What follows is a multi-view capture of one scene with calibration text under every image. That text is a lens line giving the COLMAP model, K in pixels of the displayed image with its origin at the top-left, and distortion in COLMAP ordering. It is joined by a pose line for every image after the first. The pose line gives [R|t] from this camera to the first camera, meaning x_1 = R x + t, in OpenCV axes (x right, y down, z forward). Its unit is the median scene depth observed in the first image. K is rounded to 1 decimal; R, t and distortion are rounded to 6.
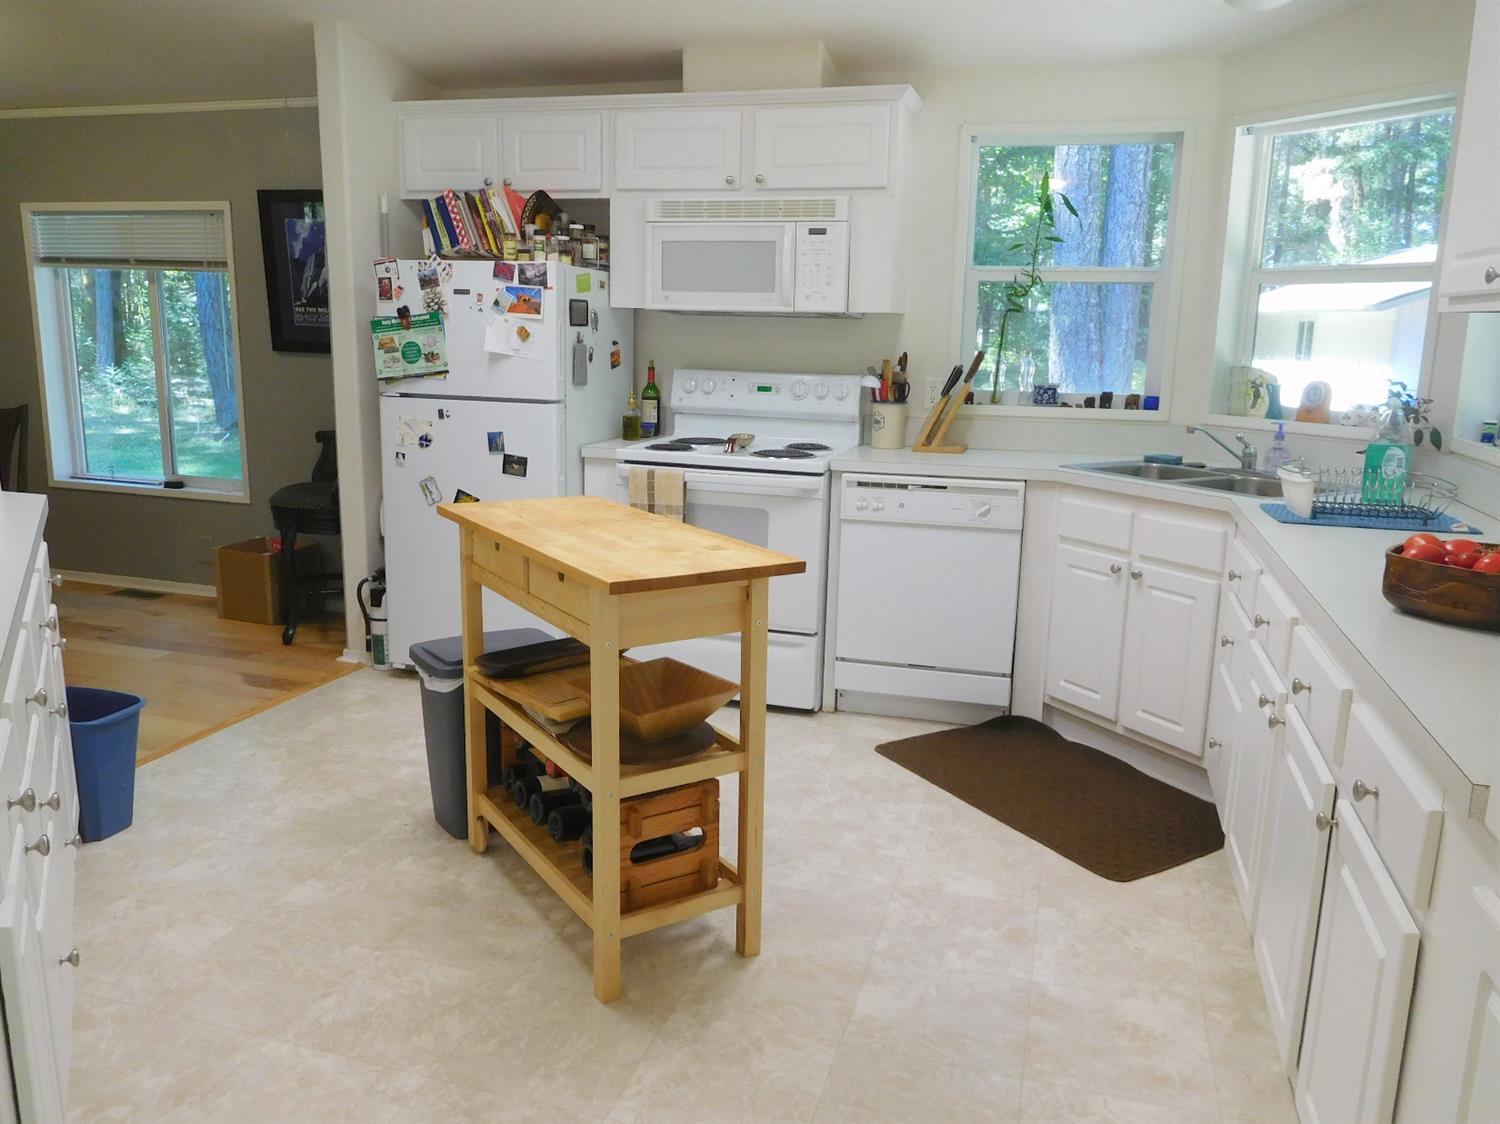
lens RADIAL K [[1117.8, 0, 747.3], [0, 1117.8, 559.3], [0, 0, 1]] dist [0.002467, -0.004107]
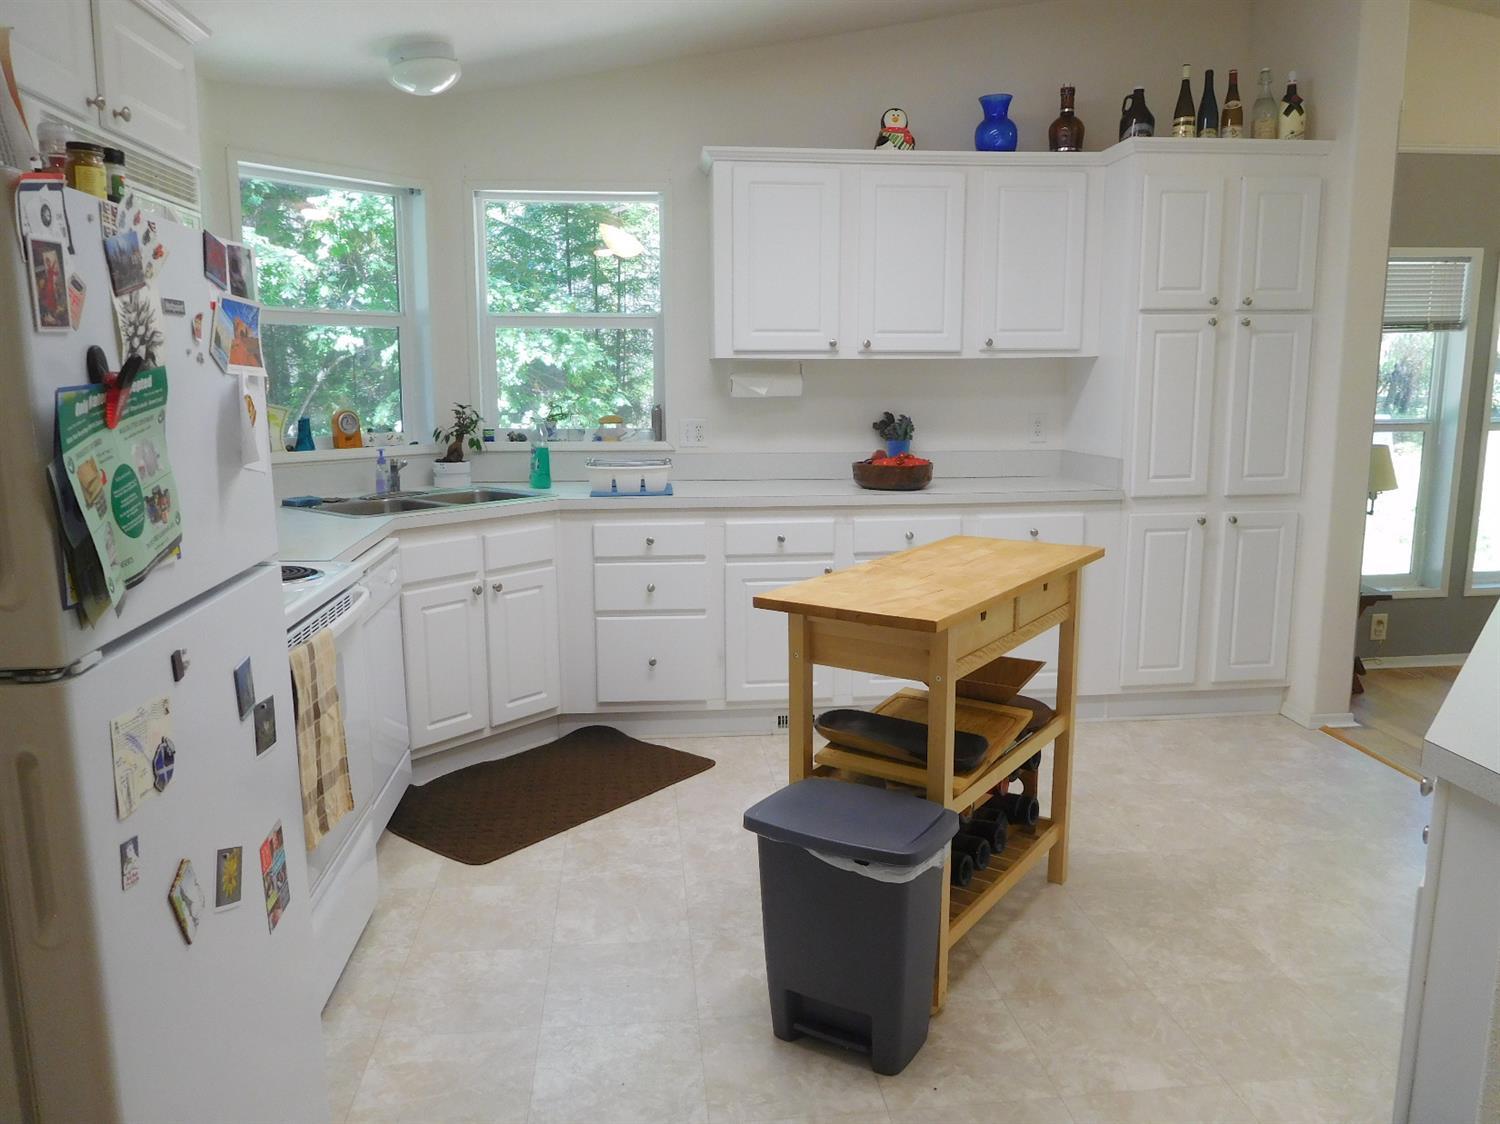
lens RADIAL K [[1117.8, 0, 748.2], [0, 1117.8, 564.8], [0, 0, 1]] dist [0.002467, -0.004107]
pose [[-0.379344, -0.181064, 0.907366, -0.650745], [0.182207, 0.946844, 0.265118, -0.221317], [-0.907137, 0.265900, -0.326189, 0.965241]]
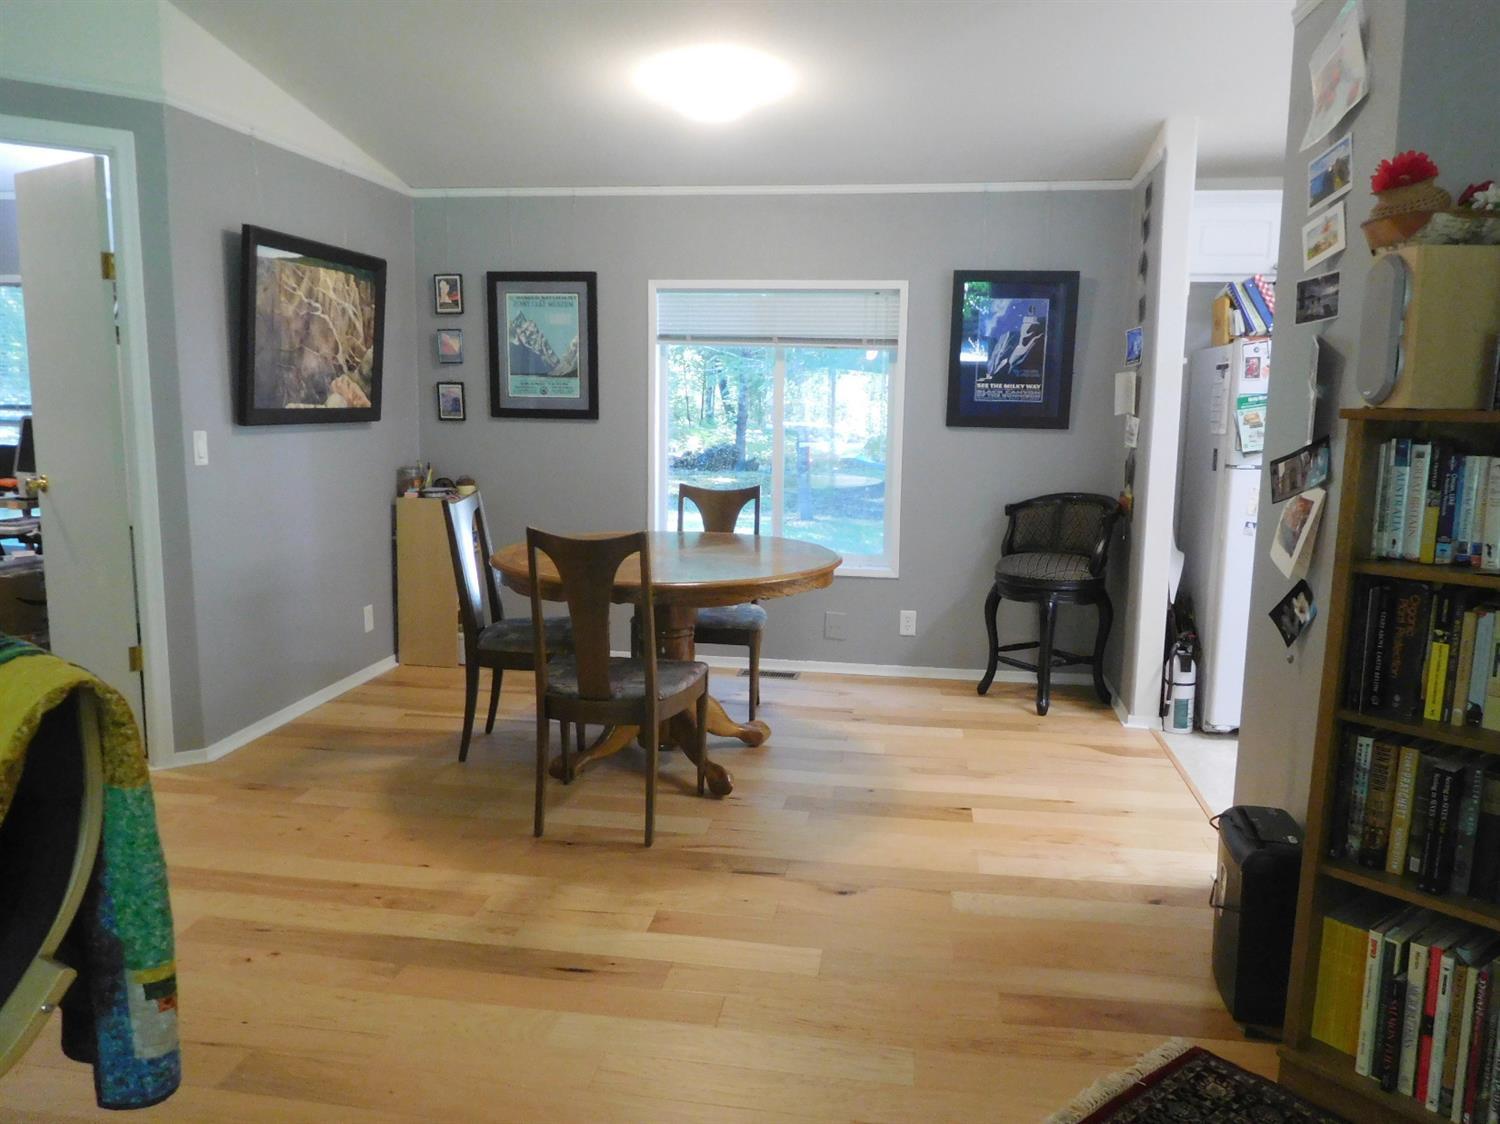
lens RADIAL K [[1117.8, 0, 748.9], [0, 1117.8, 562.0], [0, 0, 1]] dist [0.002467, -0.004107]
pose [[0.986213, -0.035091, 0.161719, -0.968296], [0.043221, 0.997958, -0.047032, -0.030329], [-0.159738, 0.053373, 0.985715, 0.047414]]
